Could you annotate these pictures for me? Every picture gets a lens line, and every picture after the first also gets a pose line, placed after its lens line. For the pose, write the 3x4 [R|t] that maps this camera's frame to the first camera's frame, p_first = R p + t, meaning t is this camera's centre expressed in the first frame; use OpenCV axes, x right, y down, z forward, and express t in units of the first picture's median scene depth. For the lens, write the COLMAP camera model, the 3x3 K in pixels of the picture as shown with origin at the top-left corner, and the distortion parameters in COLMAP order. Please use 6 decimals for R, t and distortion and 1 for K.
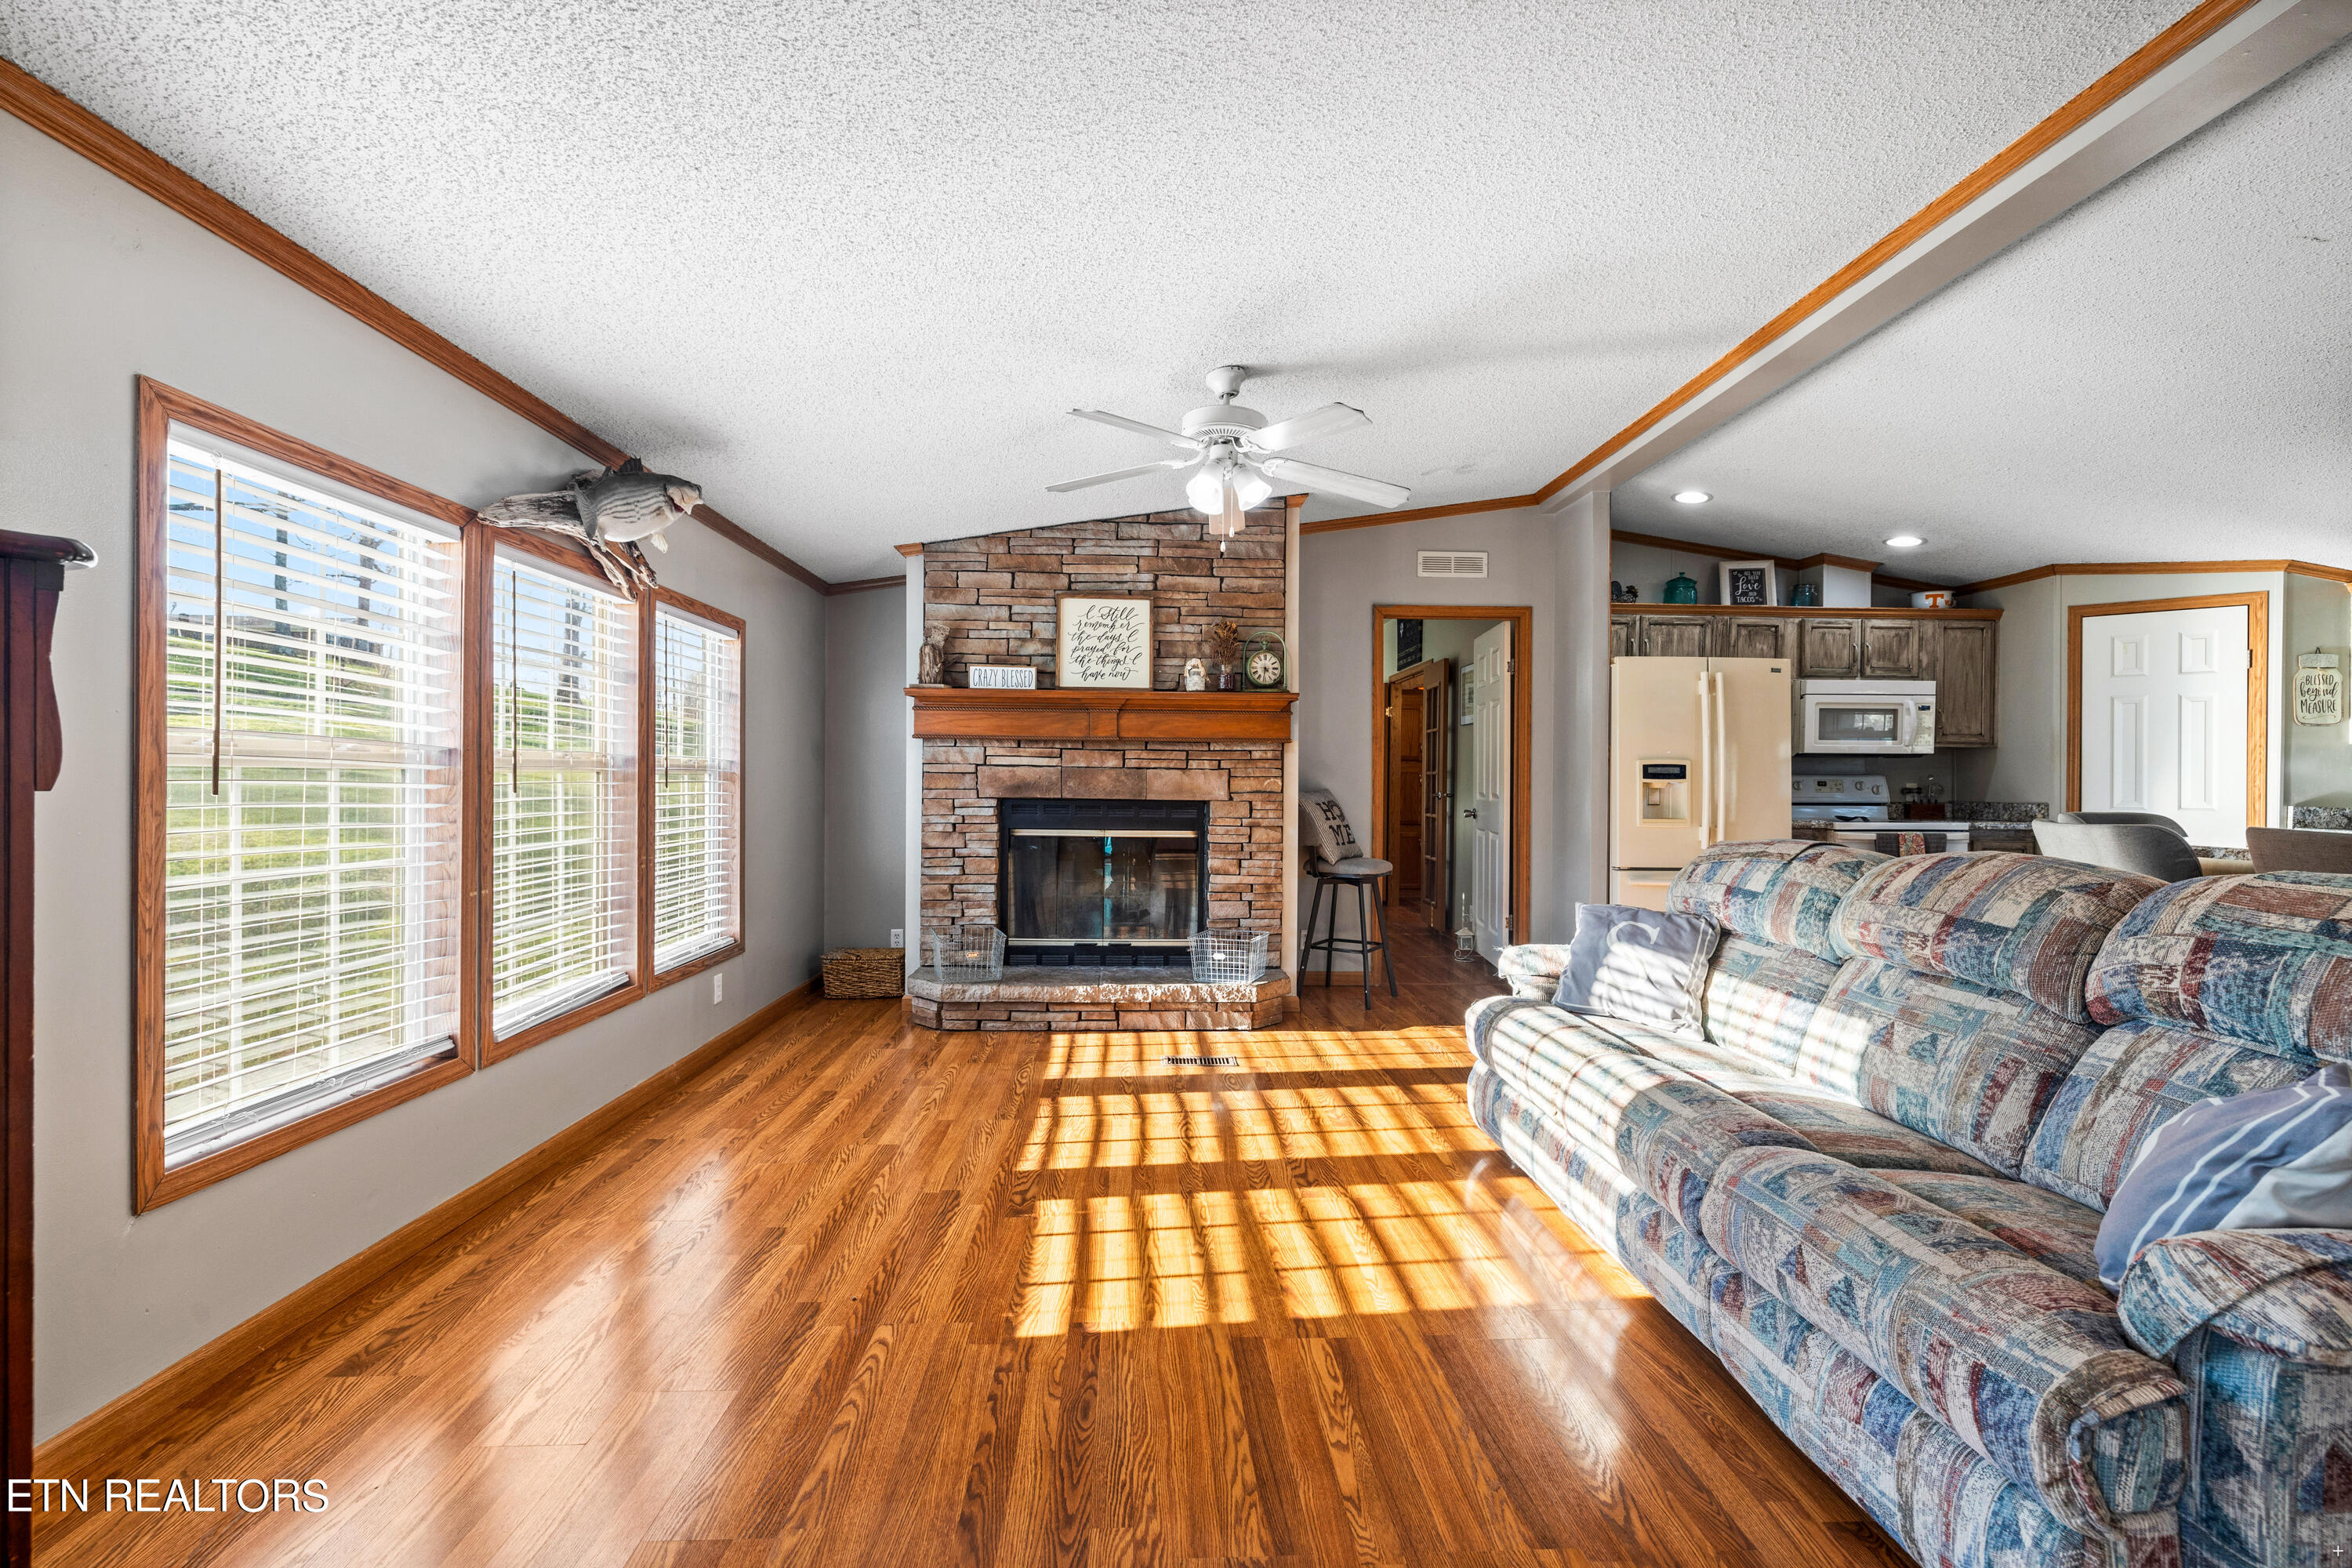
lens RADIAL K [[982.6, 0, 1176.9], [0, 982.6, 782.5], [0, 0, 1]] dist [0.000497, -0.000041]
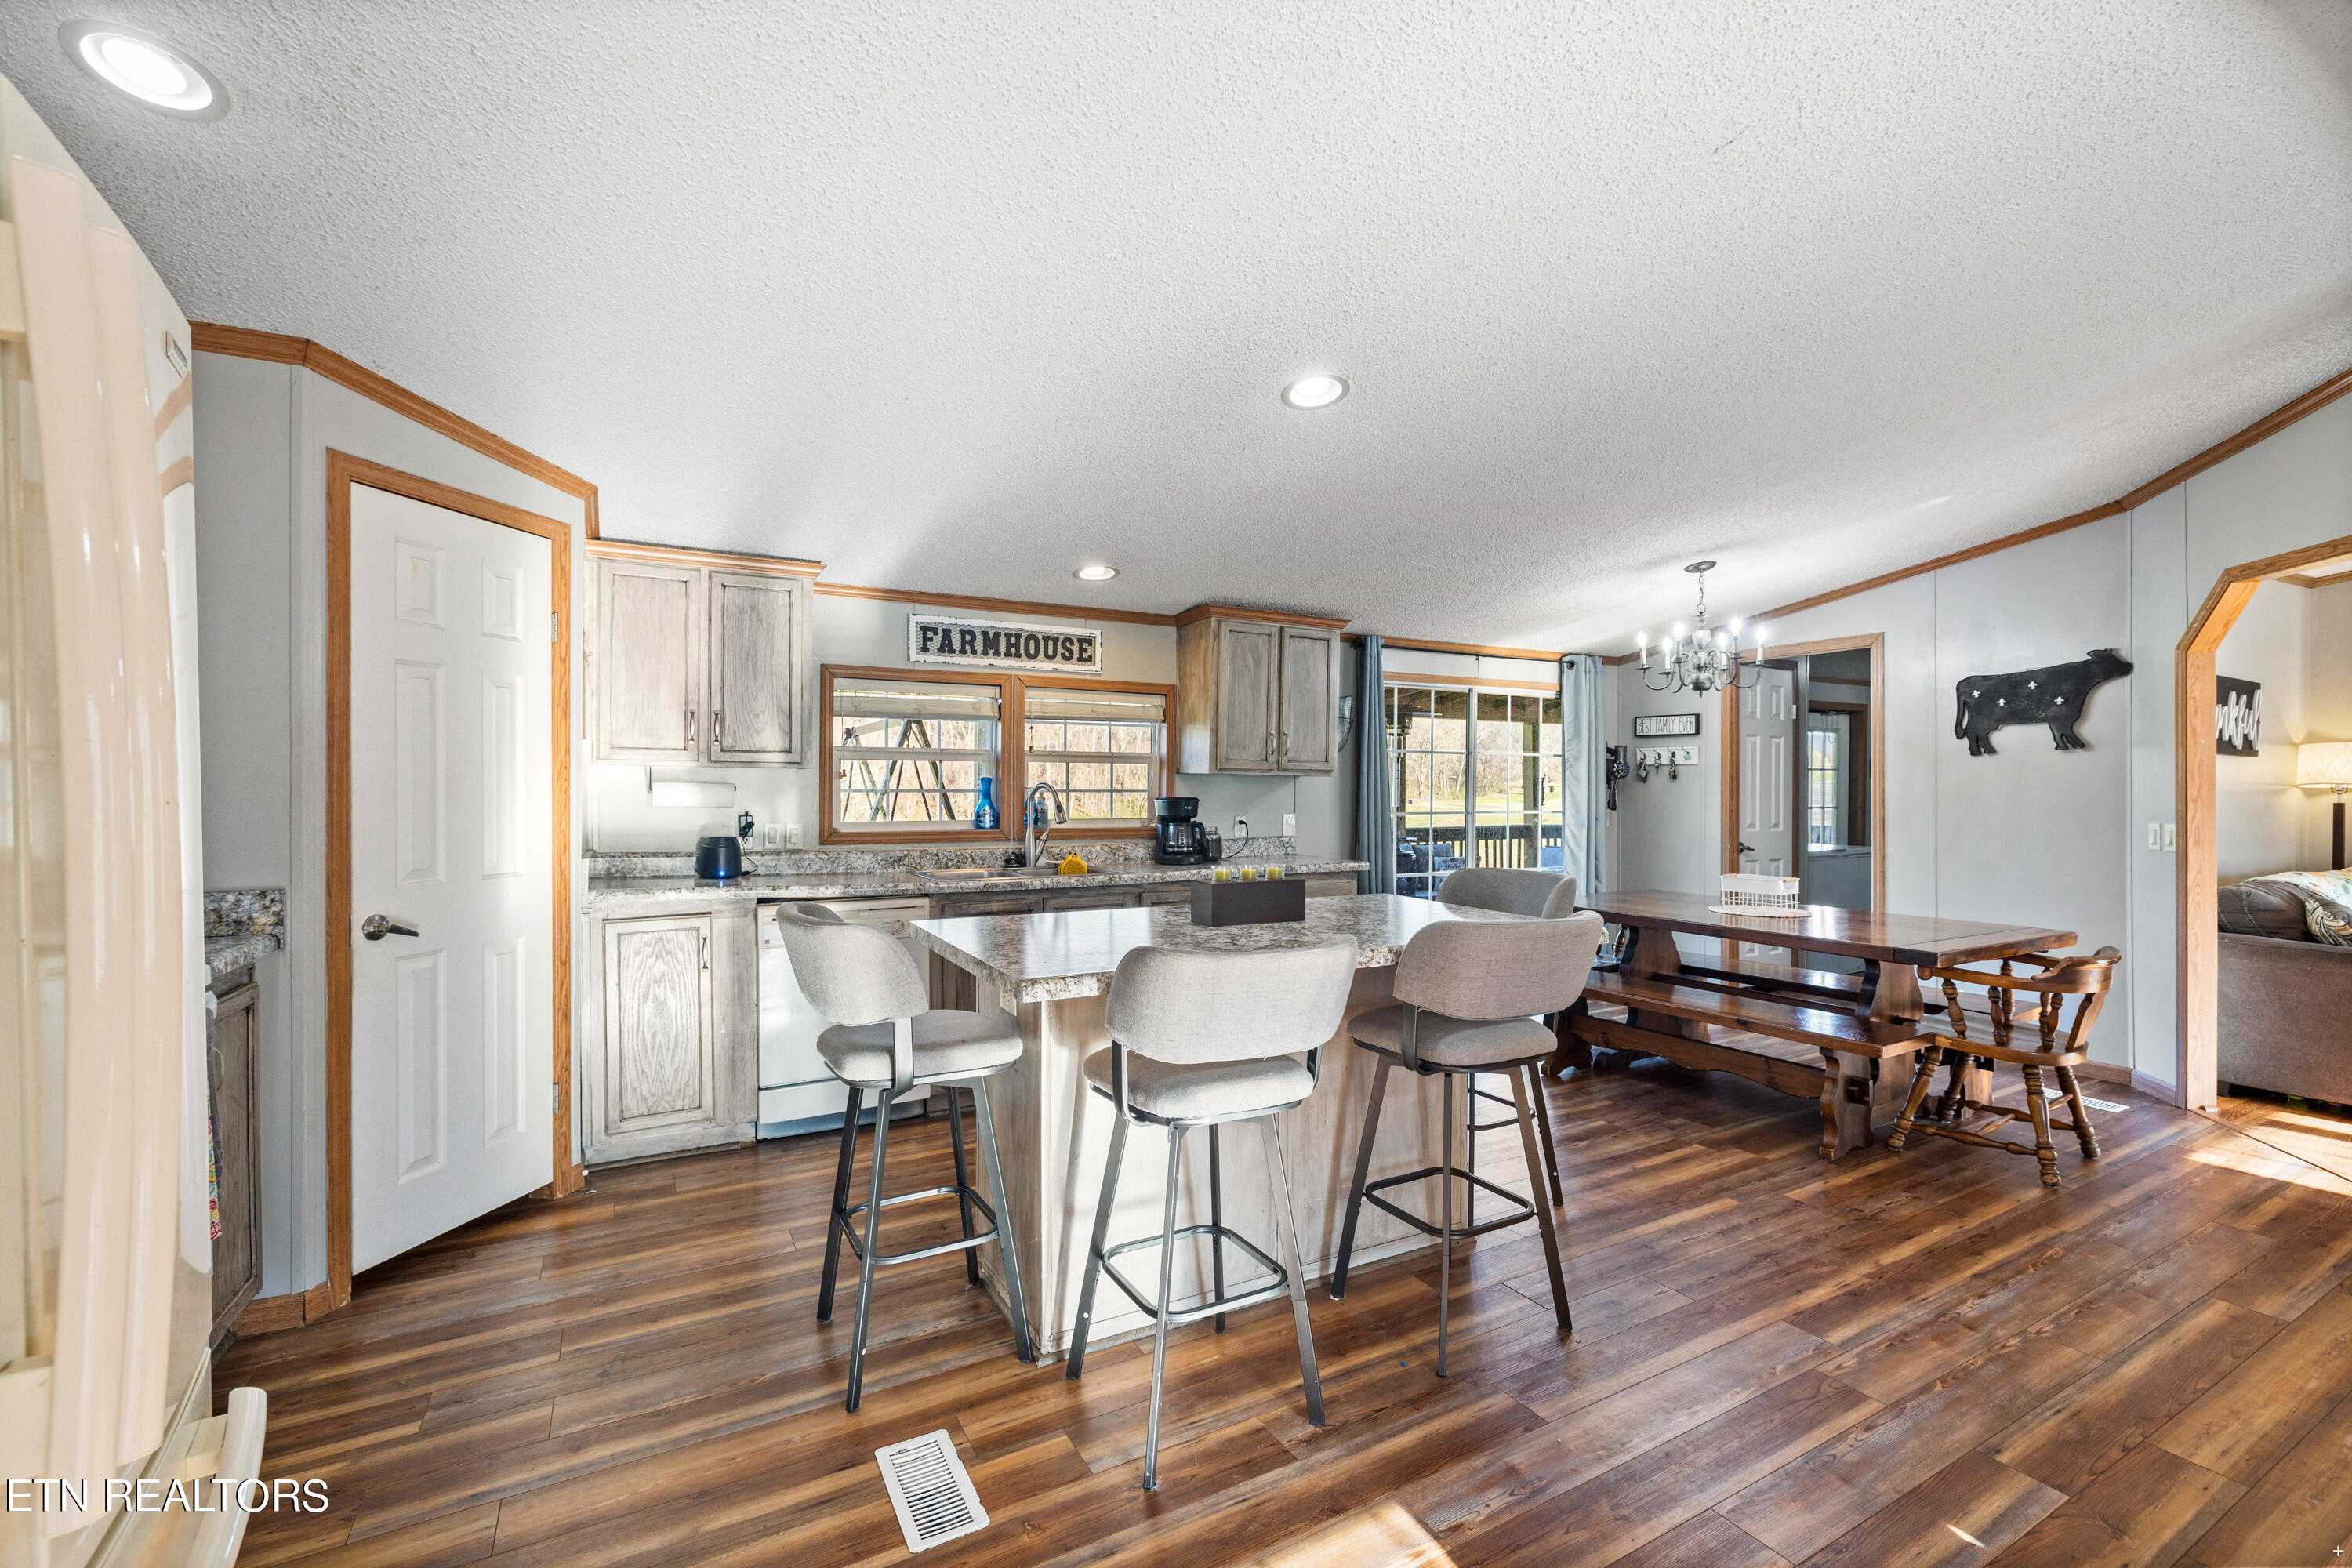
lens RADIAL K [[988.3, 0, 1168.1], [0, 988.3, 779.1], [0, 0, 1]] dist [-0.002837, -0.000194]
pose [[-0.440553, -0.005782, 0.897708, 0.374551], [-0.006708, 0.999973, 0.003148, -0.035351], [-0.897702, -0.004635, -0.440580, 0.966950]]
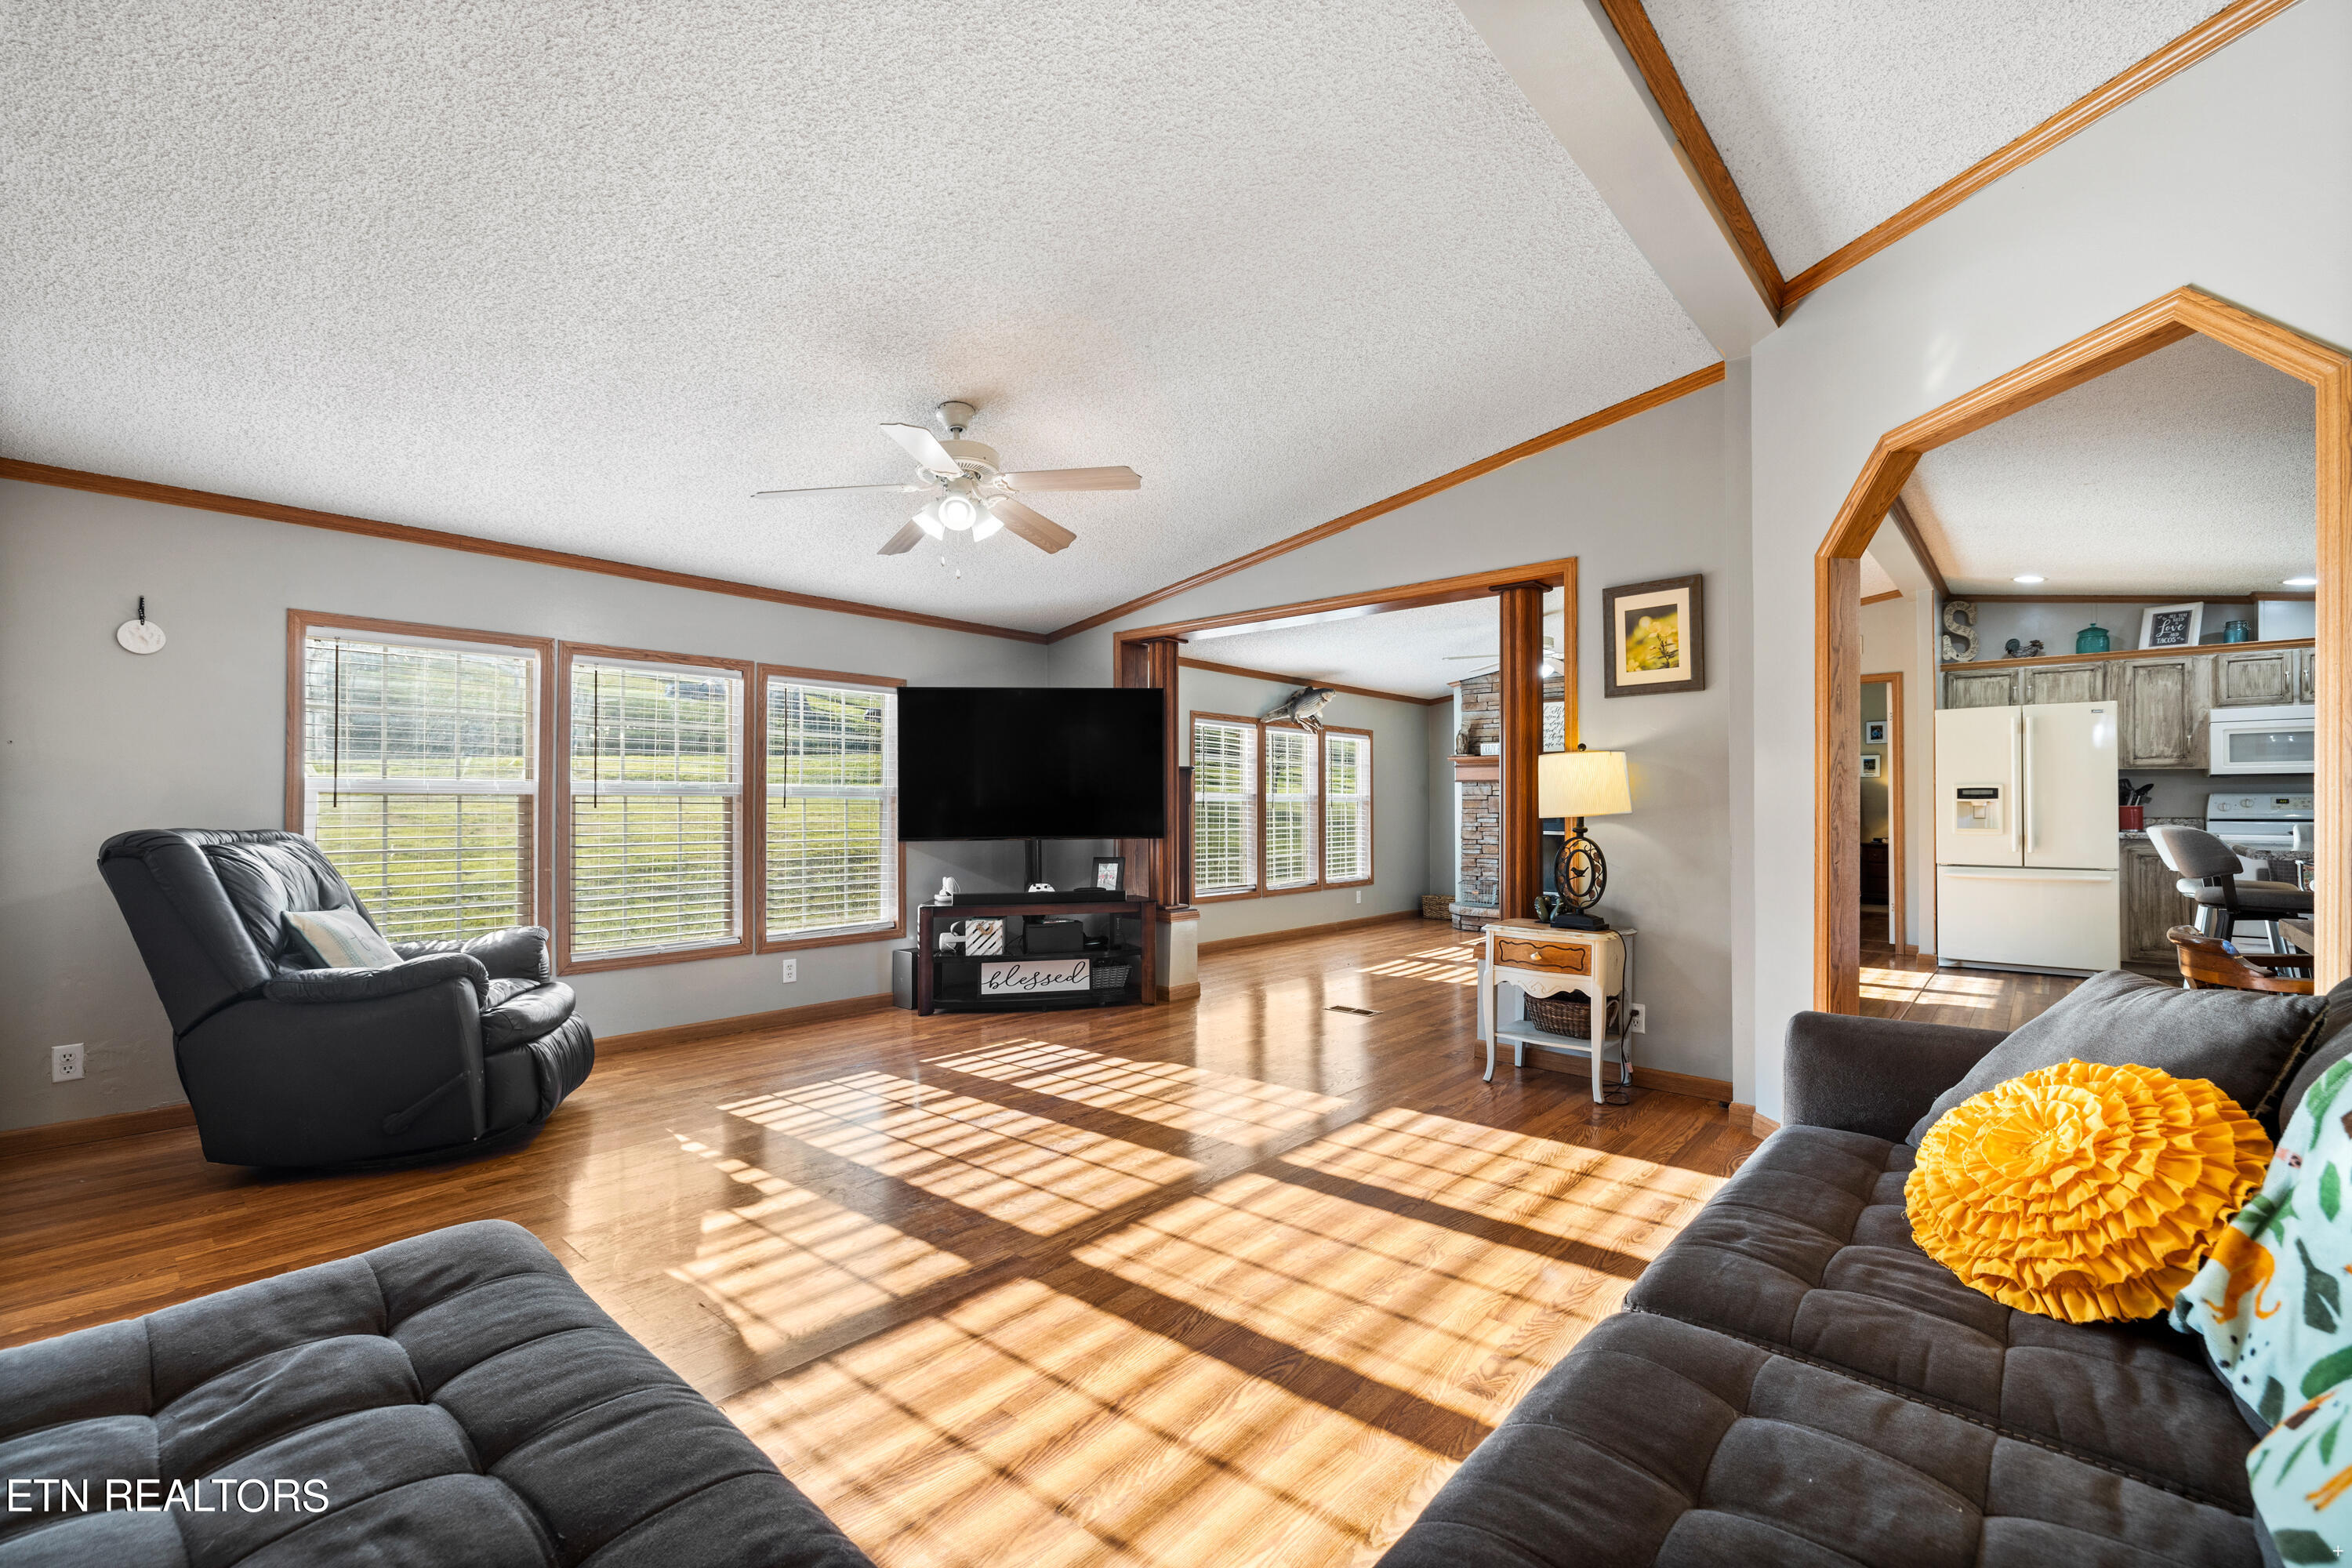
lens RADIAL K [[986.8, 0, 1178.1], [0, 986.8, 795.4], [0, 0, 1]] dist [-0.001268, -0.000029]
pose [[0.717074, -0.014069, -0.696855, 0.683390], [0.002038, 0.999834, -0.018090, 0.014647], [0.696994, 0.011552, 0.716984, -0.762619]]
